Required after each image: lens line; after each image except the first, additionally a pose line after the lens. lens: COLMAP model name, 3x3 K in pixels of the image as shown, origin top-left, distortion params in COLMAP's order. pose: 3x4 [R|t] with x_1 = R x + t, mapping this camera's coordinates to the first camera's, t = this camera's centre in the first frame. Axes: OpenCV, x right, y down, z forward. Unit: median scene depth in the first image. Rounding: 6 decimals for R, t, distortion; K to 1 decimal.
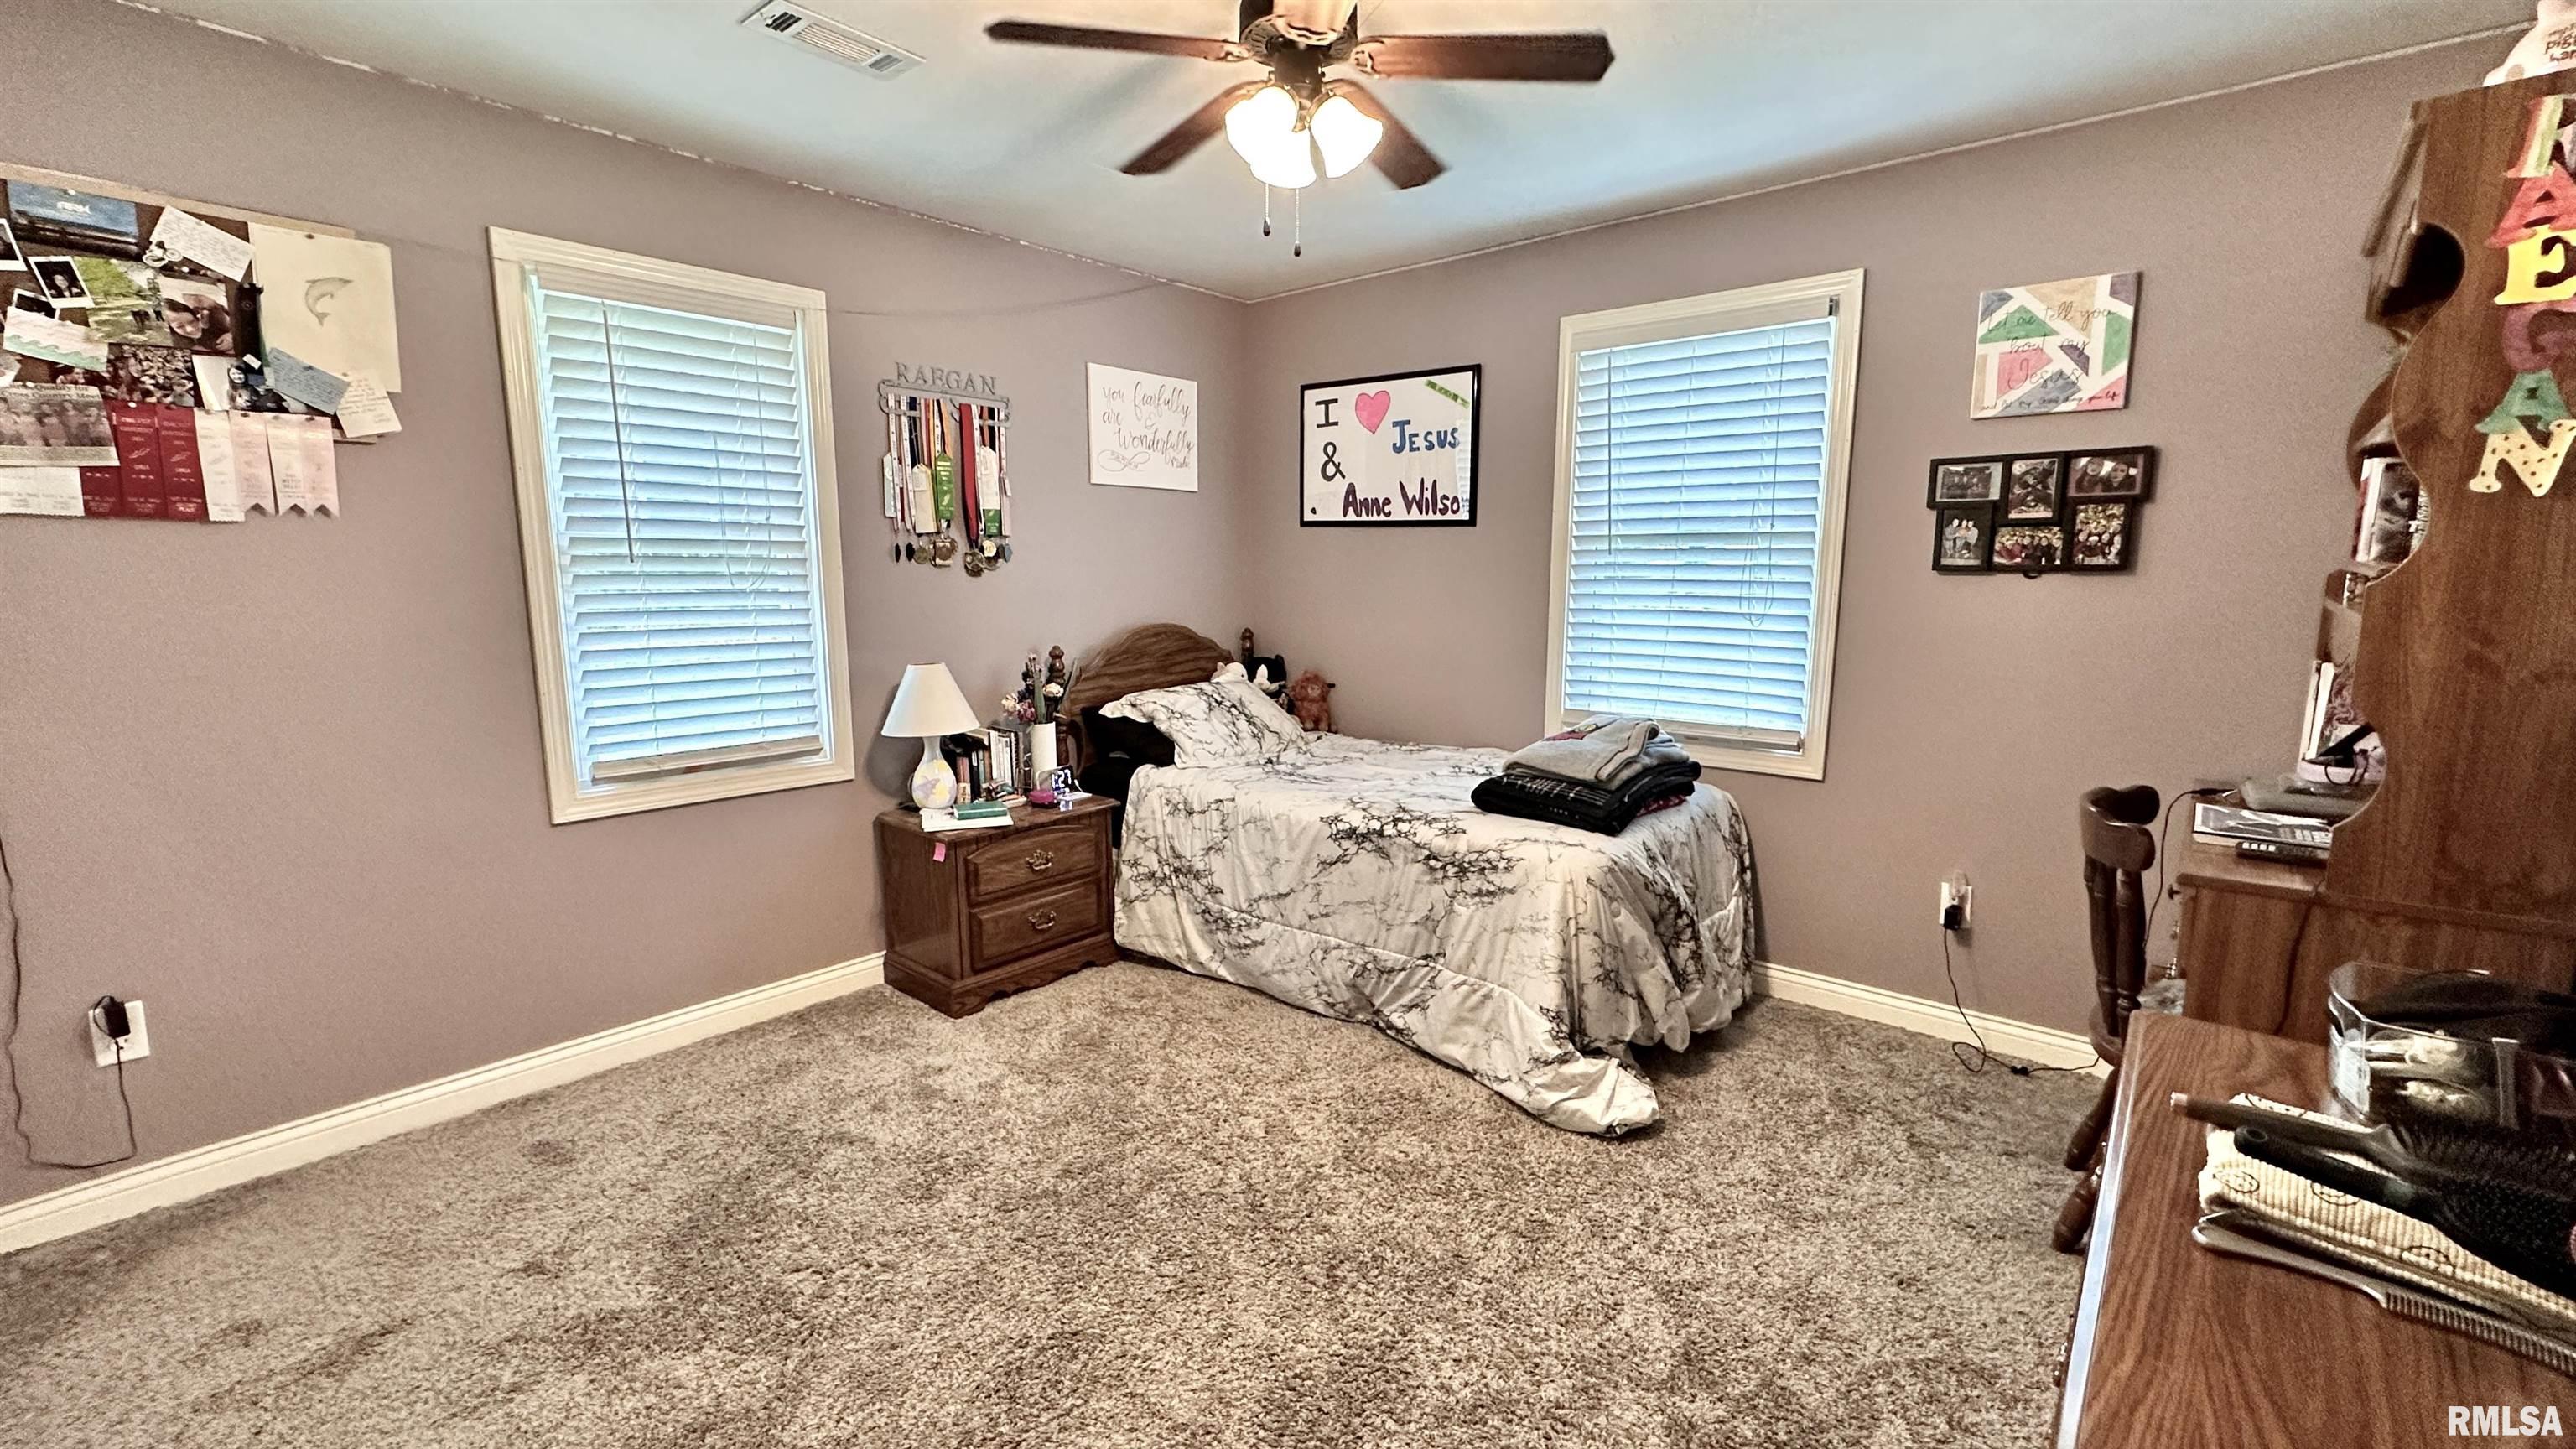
lens RADIAL K [[1028.4, 0, 1288.7], [0, 1028.4, 710.3], [0, 0, 1]] dist [-0.001179, 0.000785]
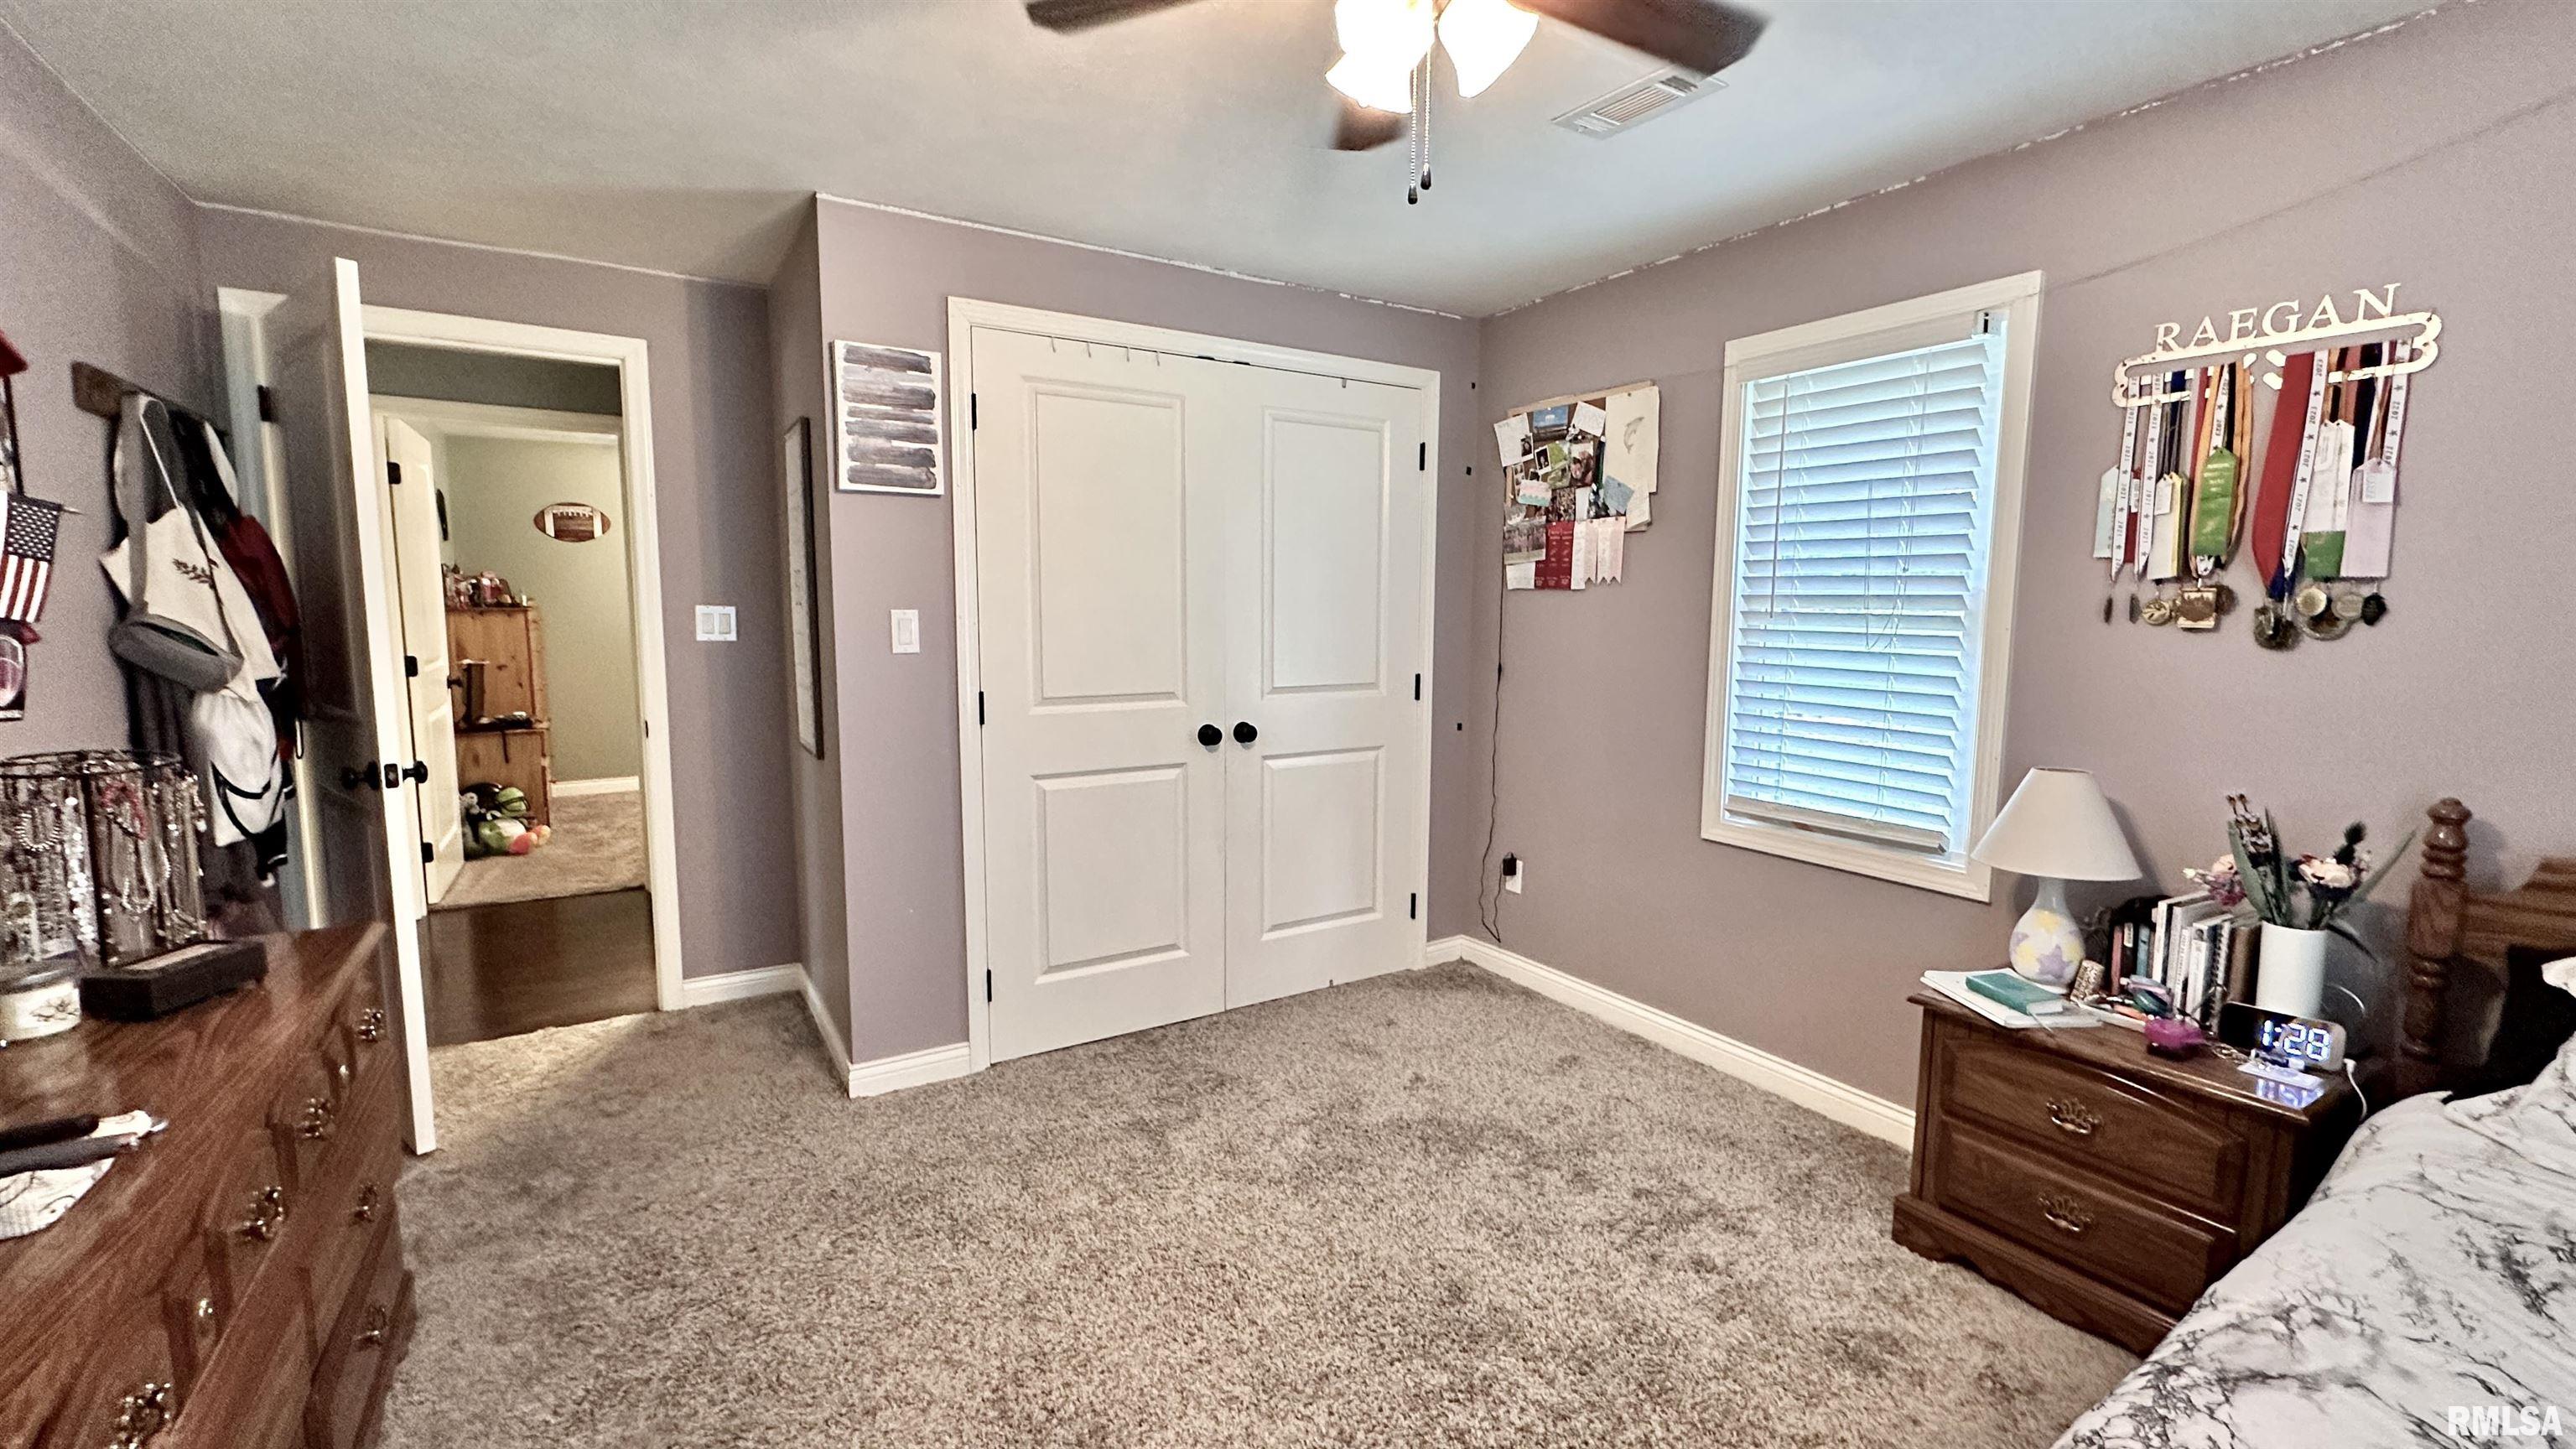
lens RADIAL K [[1028.4, 0, 1282.9], [0, 1028.4, 715.3], [0, 0, 1]] dist [-0.001179, 0.000785]
pose [[-0.262169, 0.103337, -0.959473, 0.559403], [-0.142485, 0.979208, 0.144396, -0.135552], [0.954445, 0.174566, -0.241994, 0.848515]]
